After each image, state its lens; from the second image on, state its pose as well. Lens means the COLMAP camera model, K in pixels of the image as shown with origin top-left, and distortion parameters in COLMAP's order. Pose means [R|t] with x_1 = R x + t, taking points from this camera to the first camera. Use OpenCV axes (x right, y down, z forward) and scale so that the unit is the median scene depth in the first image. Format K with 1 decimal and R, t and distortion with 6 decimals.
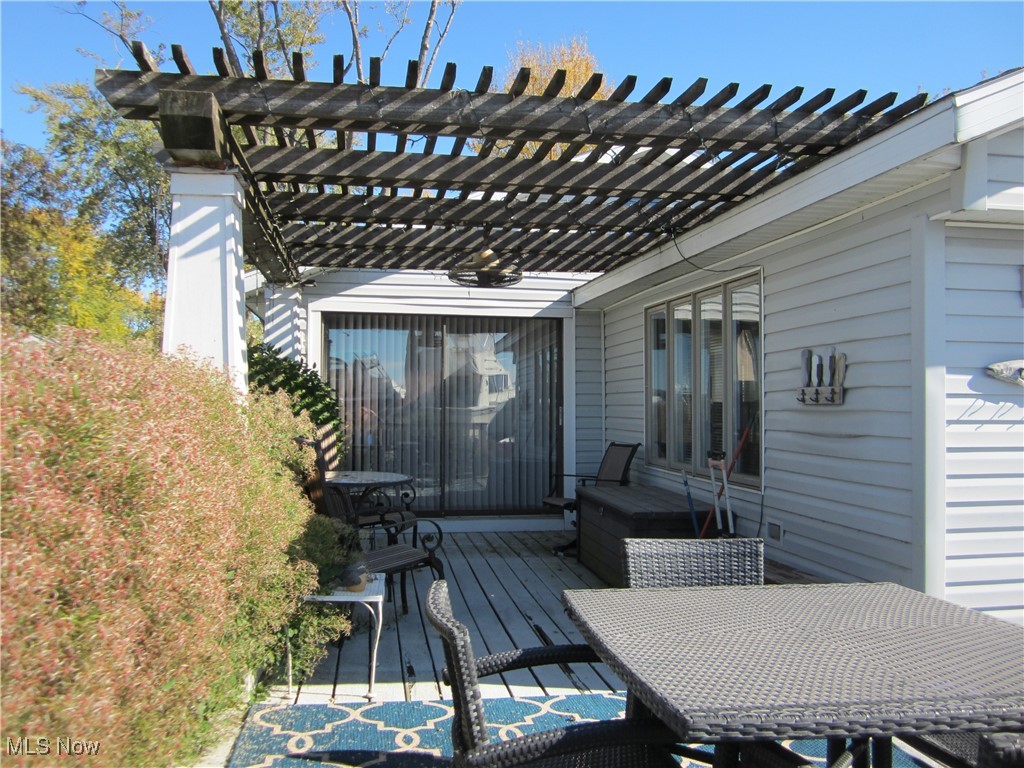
lens RADIAL K [[833.3, 0, 512.0], [0, 833.3, 384.0], [0, 0, 1]] dist [-0.054767, 0.016939]
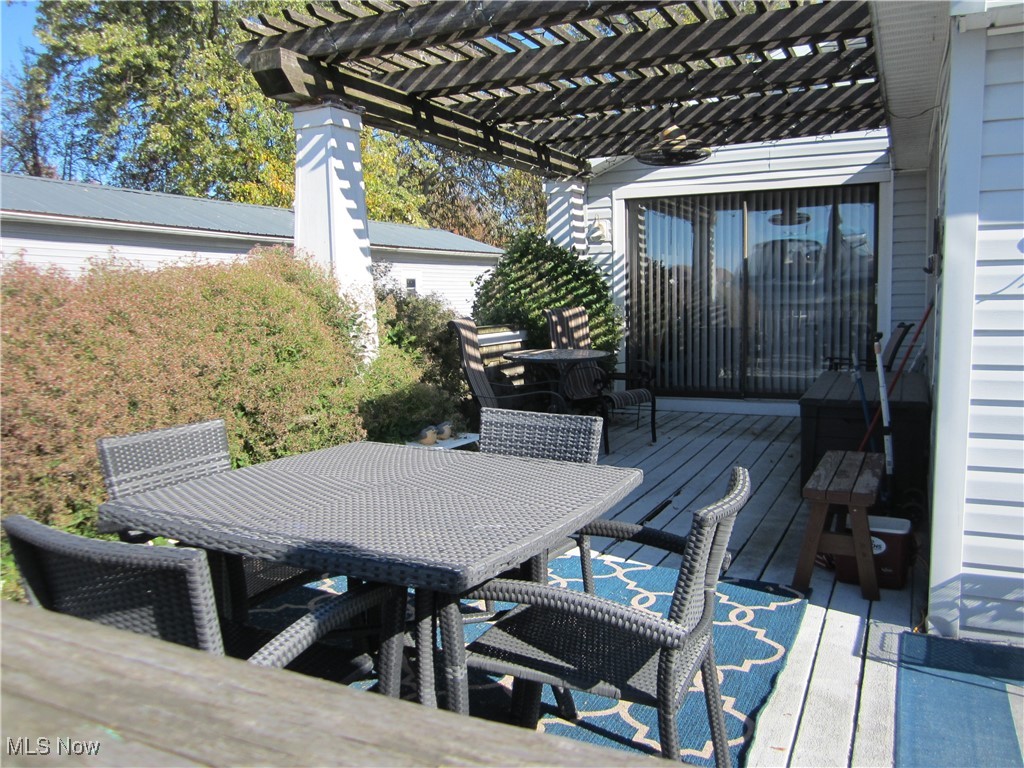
lens RADIAL K [[839.0, 0, 512.0], [0, 839.0, 384.0], [0, 0, 1]] dist [-0.001204, 0.004857]
pose [[0.819285, 0.040109, -0.571982, 0.309379], [0.040239, 0.991069, 0.127134, 0.004034], [0.571973, -0.127175, 0.810354, 0.043163]]
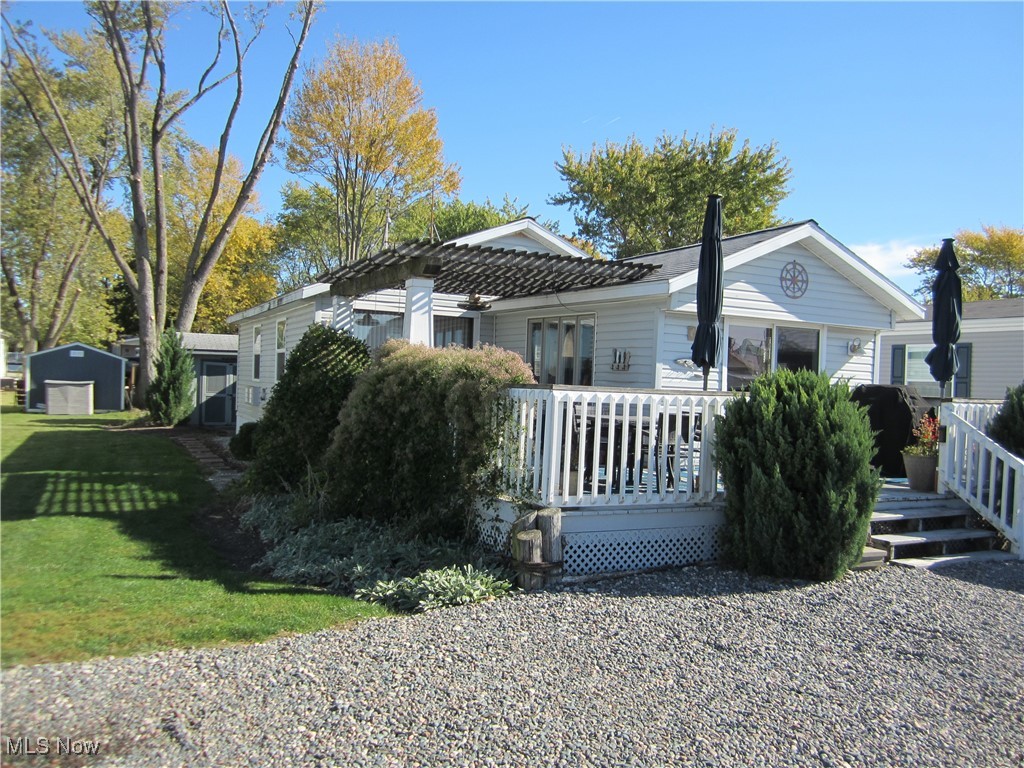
lens RADIAL K [[833.3, 0, 512.0], [0, 833.3, 384.0], [0, 0, 1]] dist [-0.054767, 0.016939]
pose [[0.957282, 0.028383, 0.287759, -0.444492], [-0.041666, 0.998325, 0.040137, -0.014716], [-0.286138, -0.050412, 0.956861, -0.894854]]
